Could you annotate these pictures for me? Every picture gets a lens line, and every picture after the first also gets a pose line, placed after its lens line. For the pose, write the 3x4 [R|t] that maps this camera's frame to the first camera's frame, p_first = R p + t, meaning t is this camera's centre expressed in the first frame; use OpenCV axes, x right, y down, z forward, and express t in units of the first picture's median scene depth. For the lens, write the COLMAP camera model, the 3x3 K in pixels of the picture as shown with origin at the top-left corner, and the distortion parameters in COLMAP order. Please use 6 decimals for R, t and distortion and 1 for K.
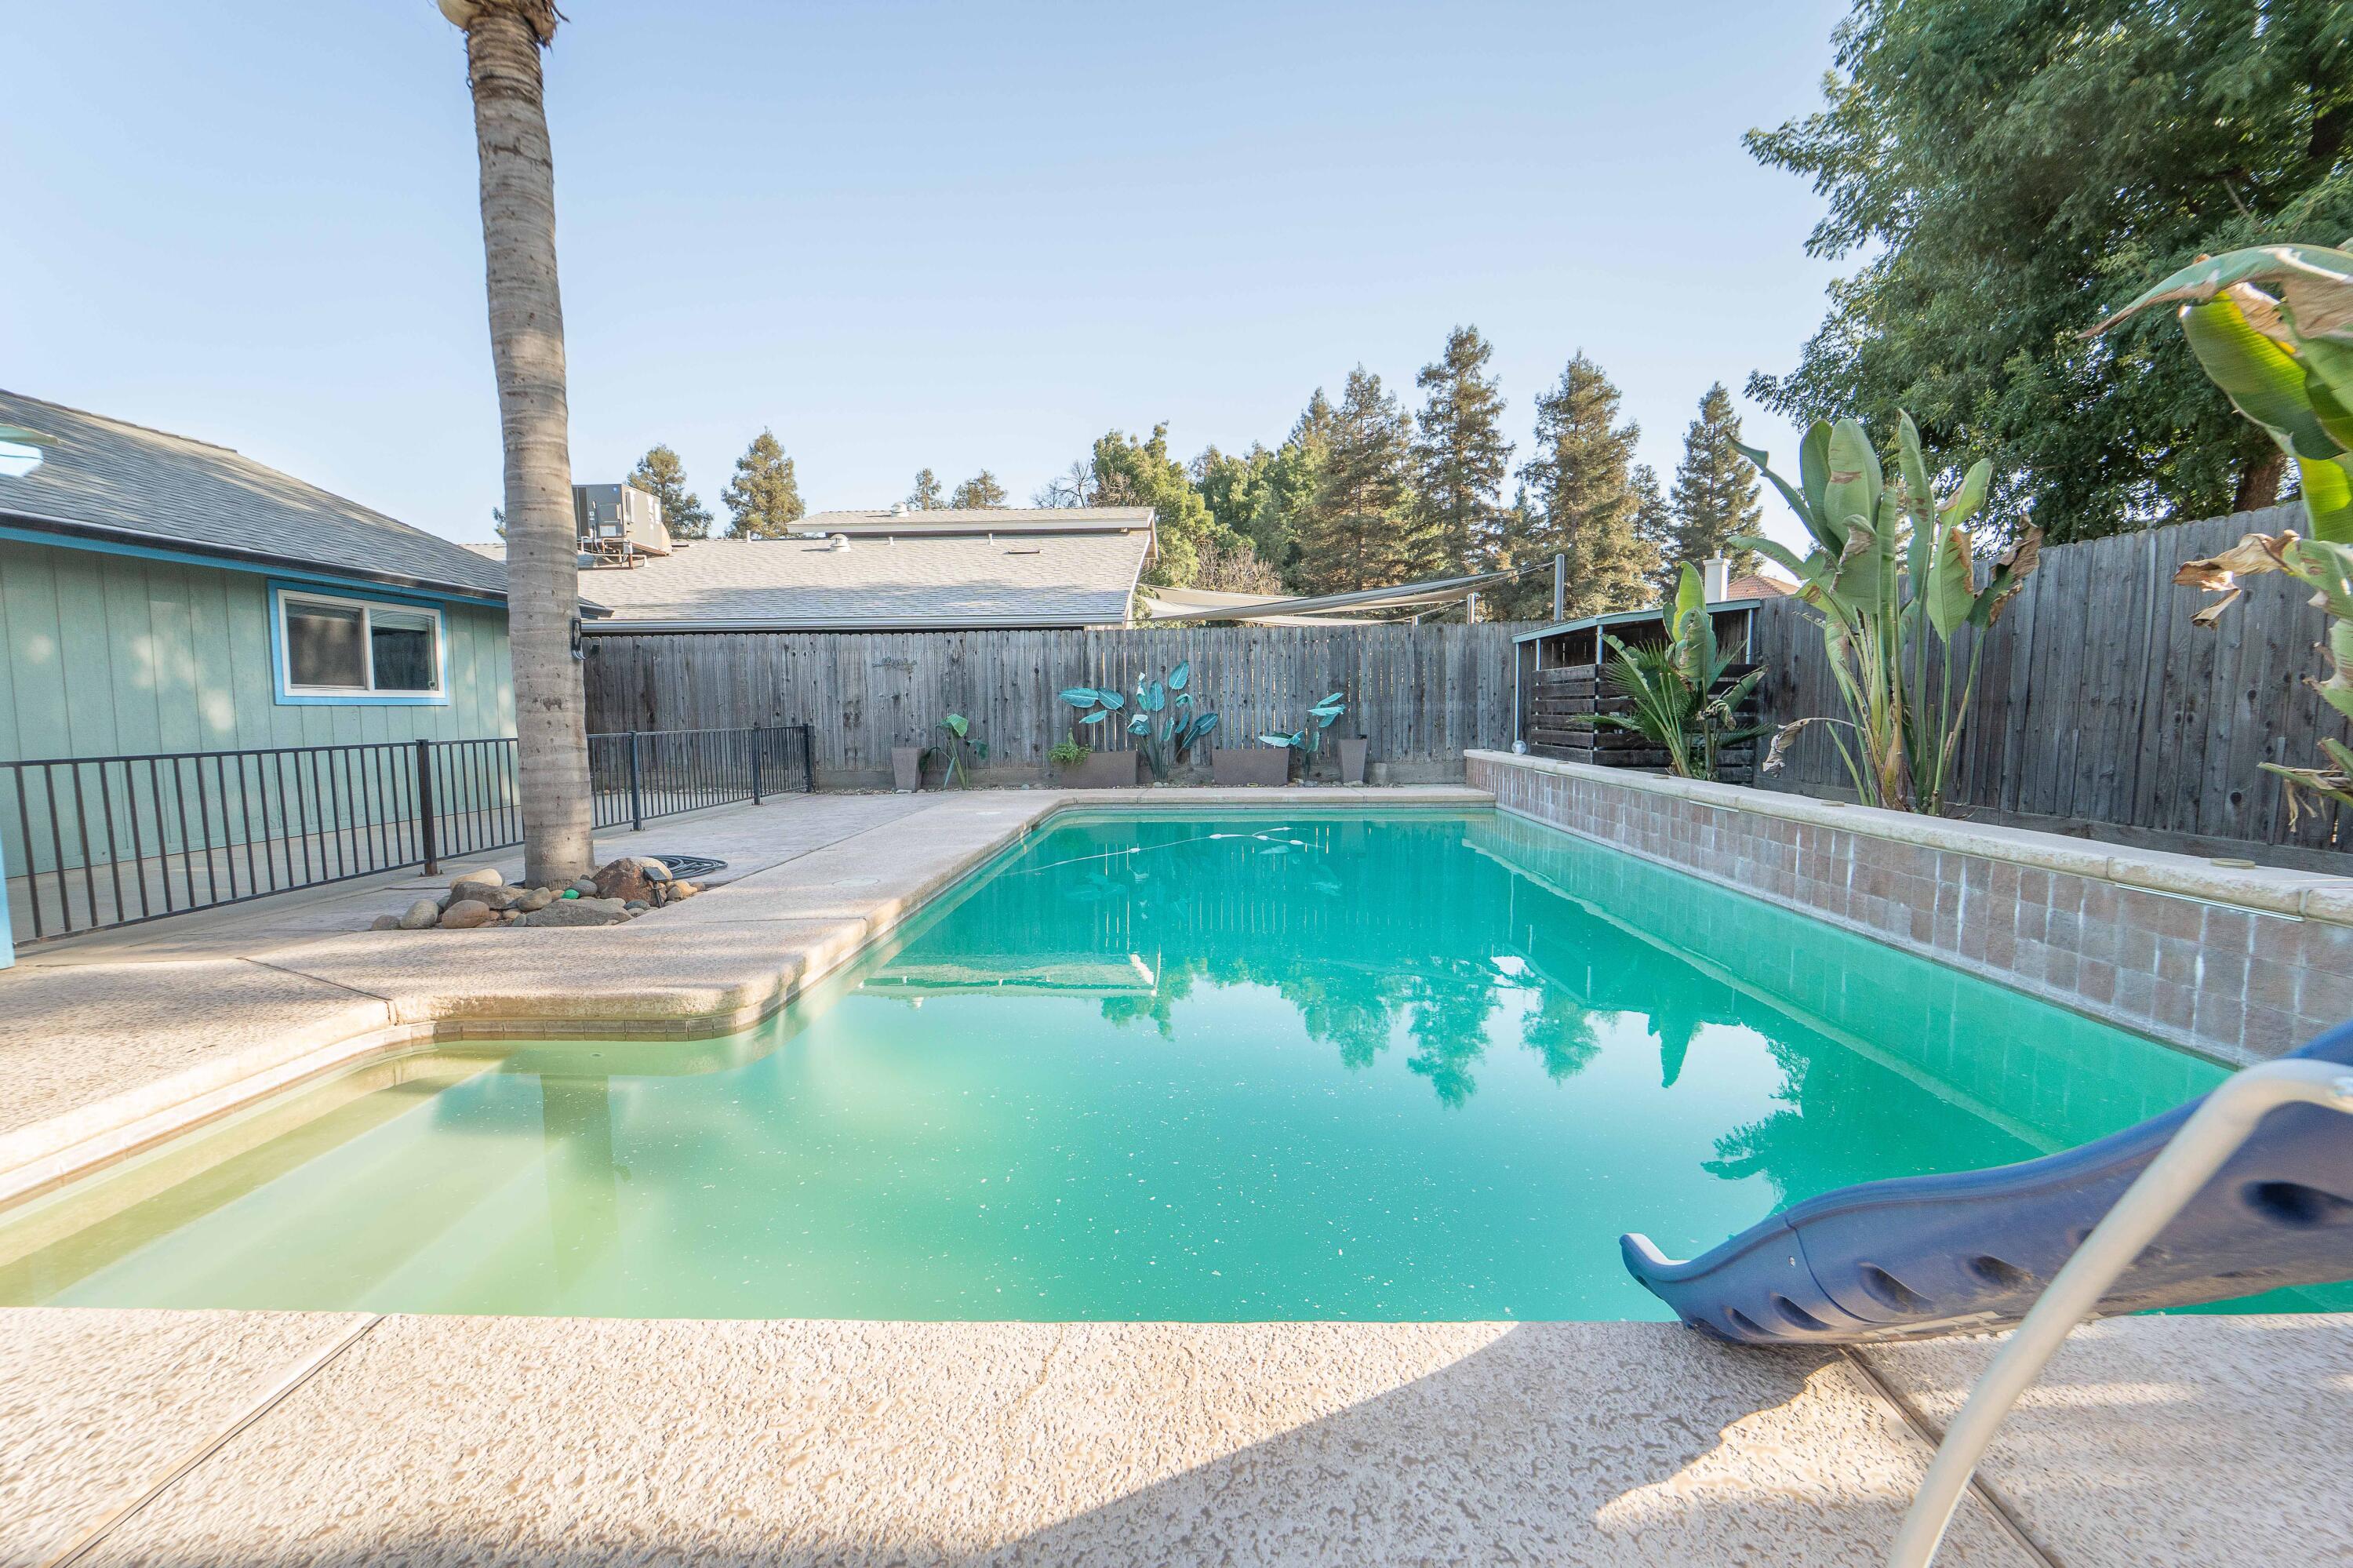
lens RADIAL K [[962.5, 0, 1213.2], [0, 962.5, 789.0], [0, 0, 1]] dist [-0.003609, -0.000100]
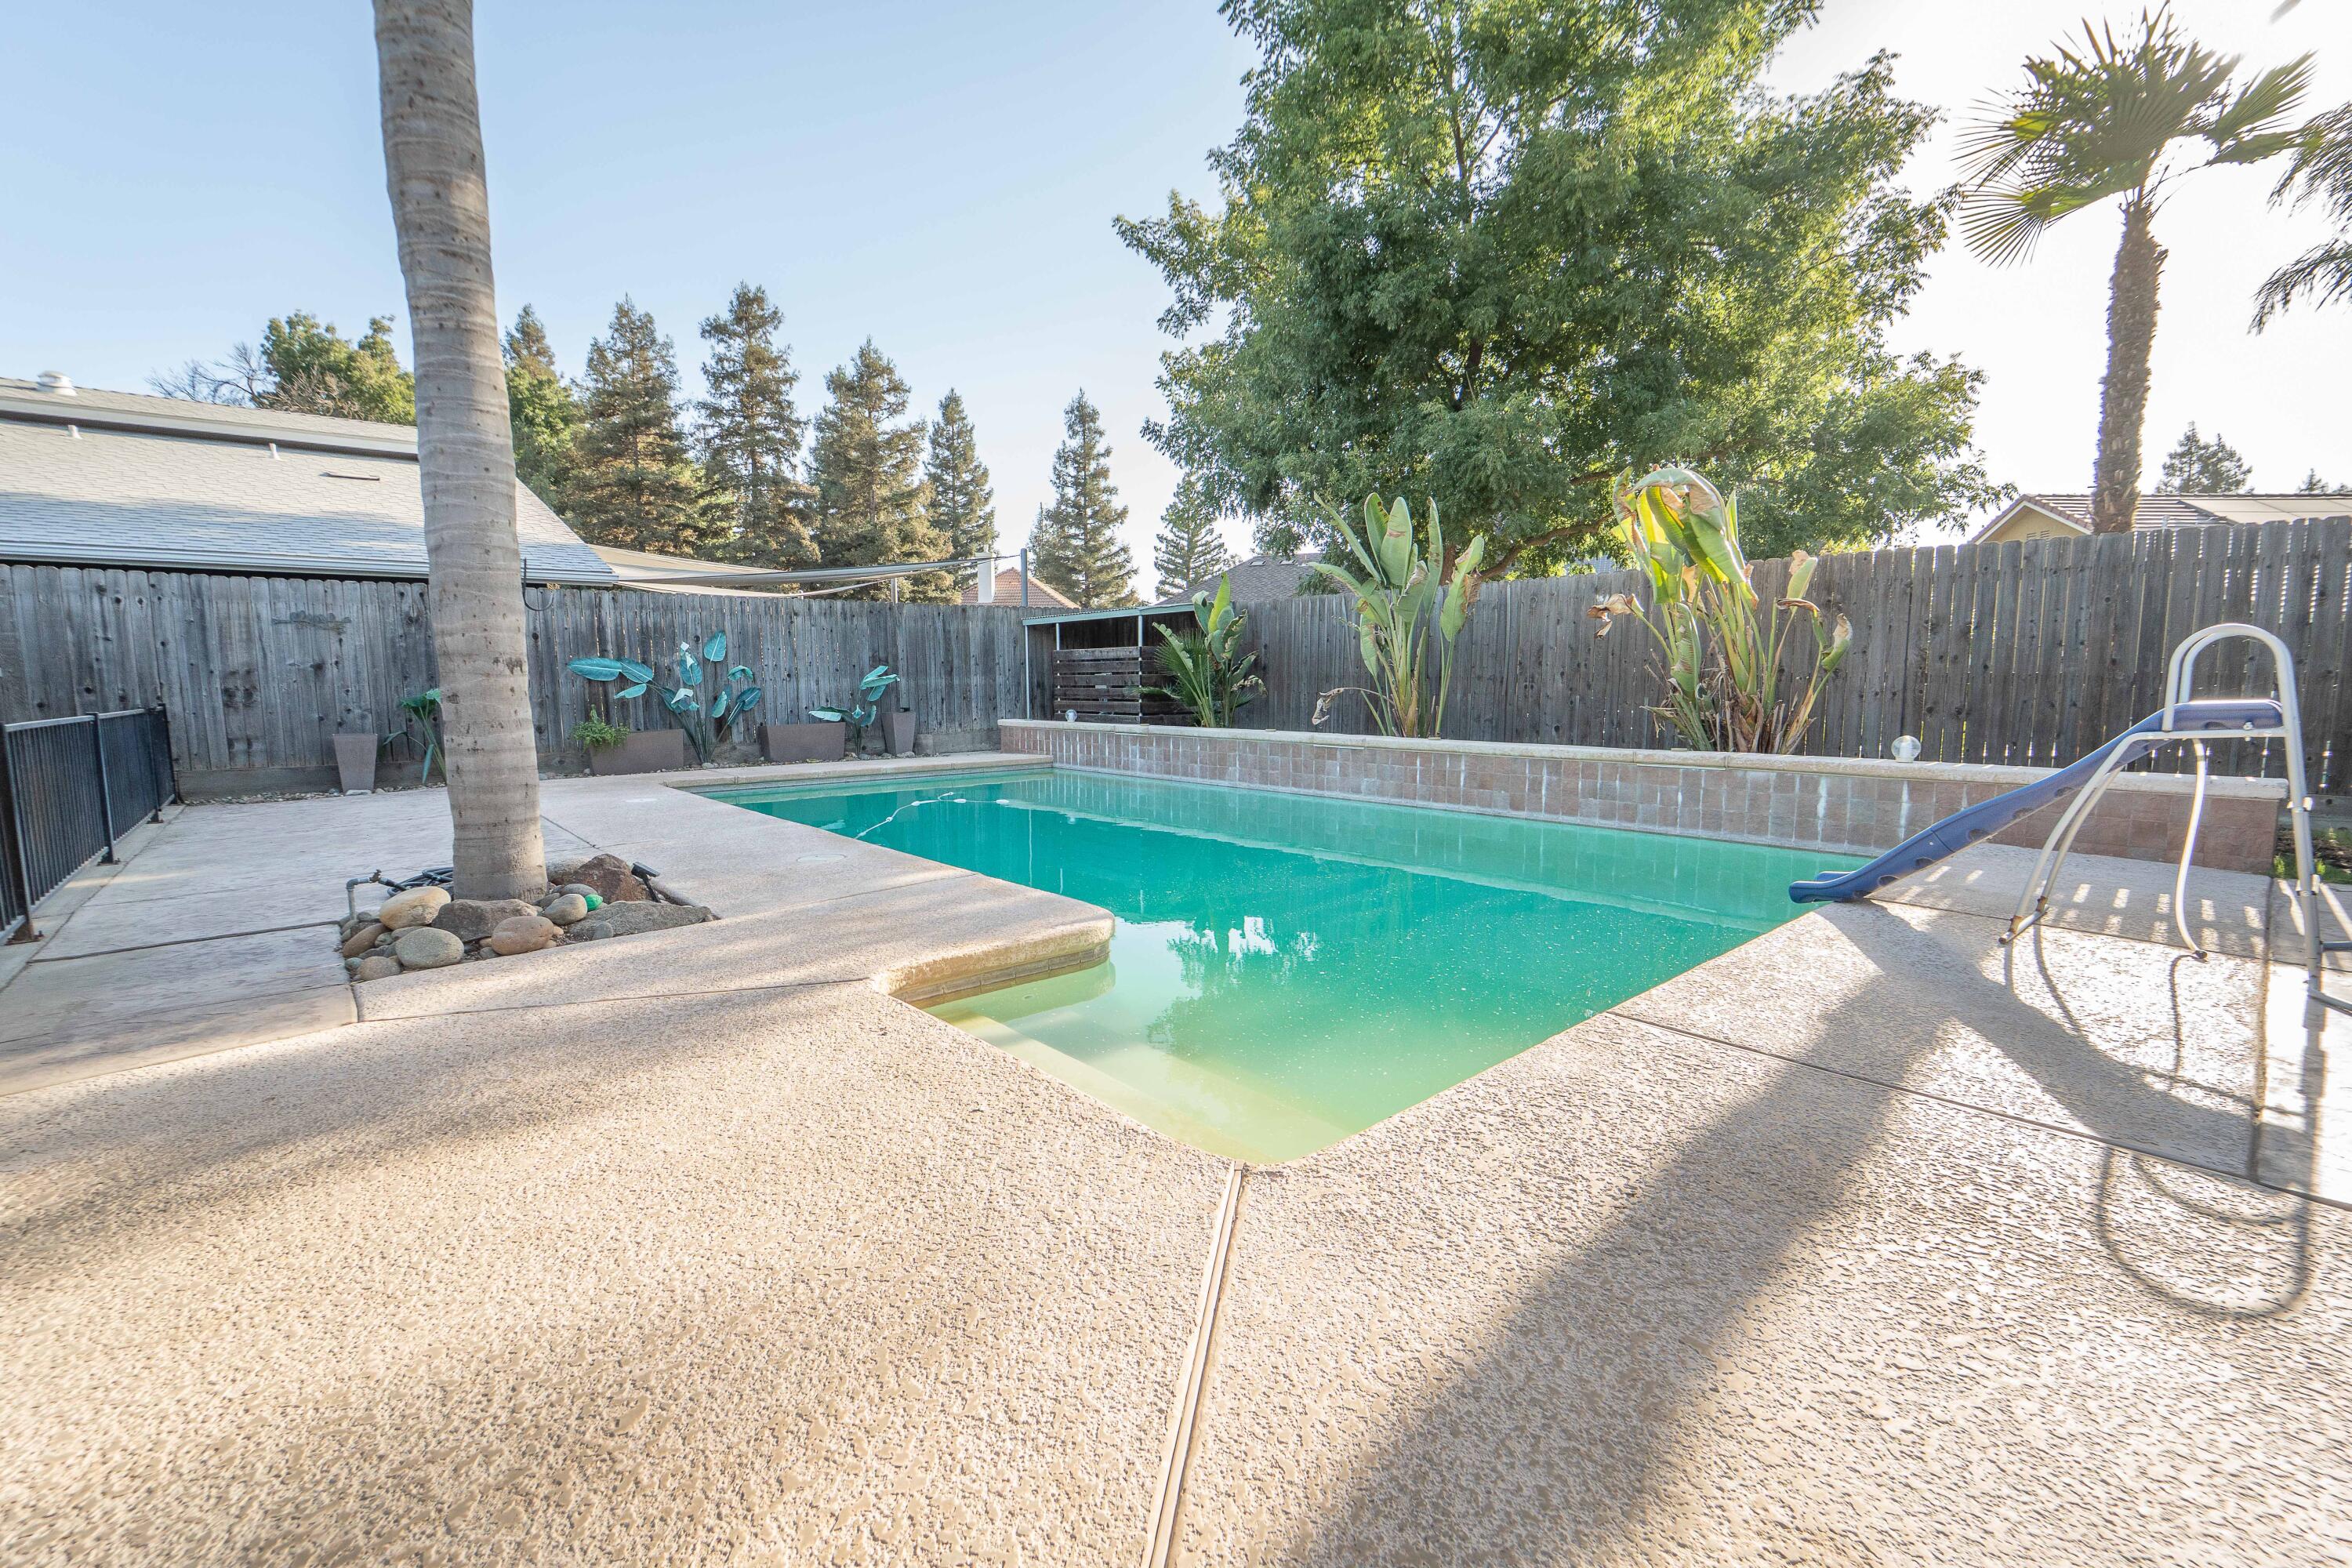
lens RADIAL K [[962.4, 0, 1172.7], [0, 962.4, 795.3], [0, 0, 1]] dist [-0.017181, -0.000675]
pose [[0.757812, -0.072888, 0.648389, -0.302916], [0.053903, 0.997338, 0.049114, 0.002772], [-0.650242, -0.002269, 0.759723, 0.020371]]
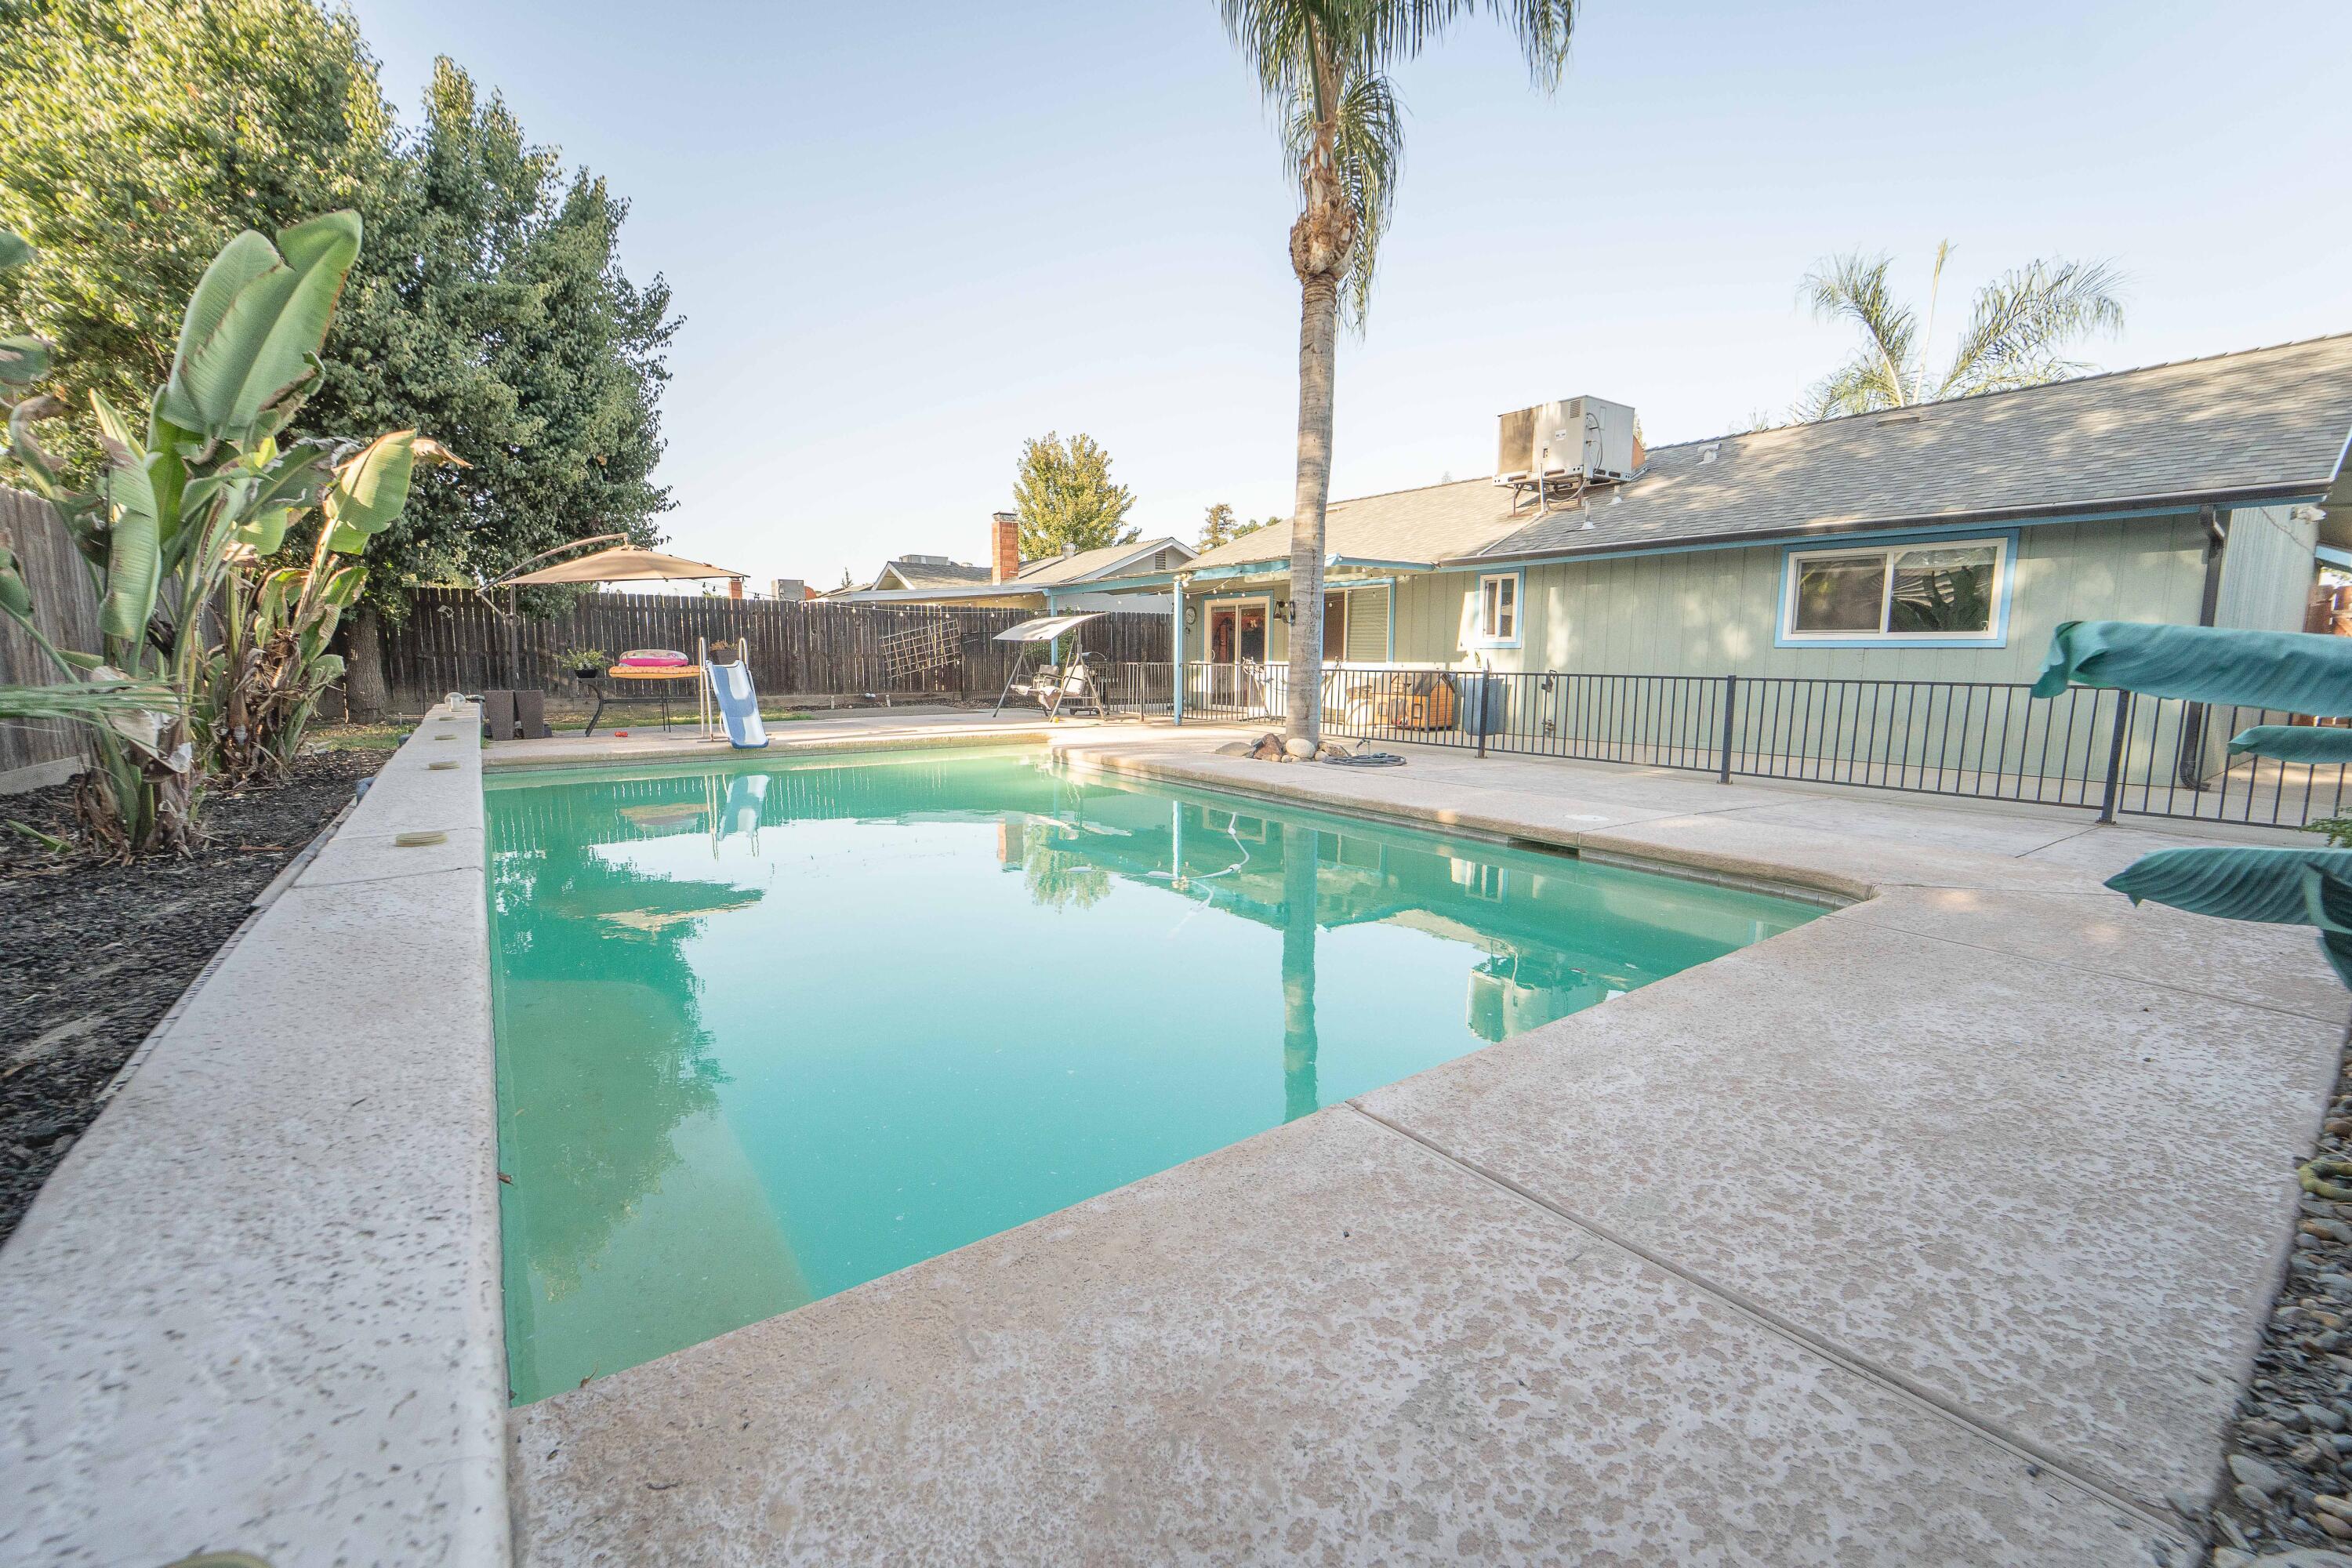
lens RADIAL K [[962.4, 0, 1172.7], [0, 962.4, 795.3], [0, 0, 1]] dist [-0.017181, -0.000675]
pose [[-0.824667, 0.081634, -0.559696, 0.232768], [-0.043838, 0.977329, 0.207139, -0.074115], [0.563917, 0.195357, -0.802392, 0.956073]]
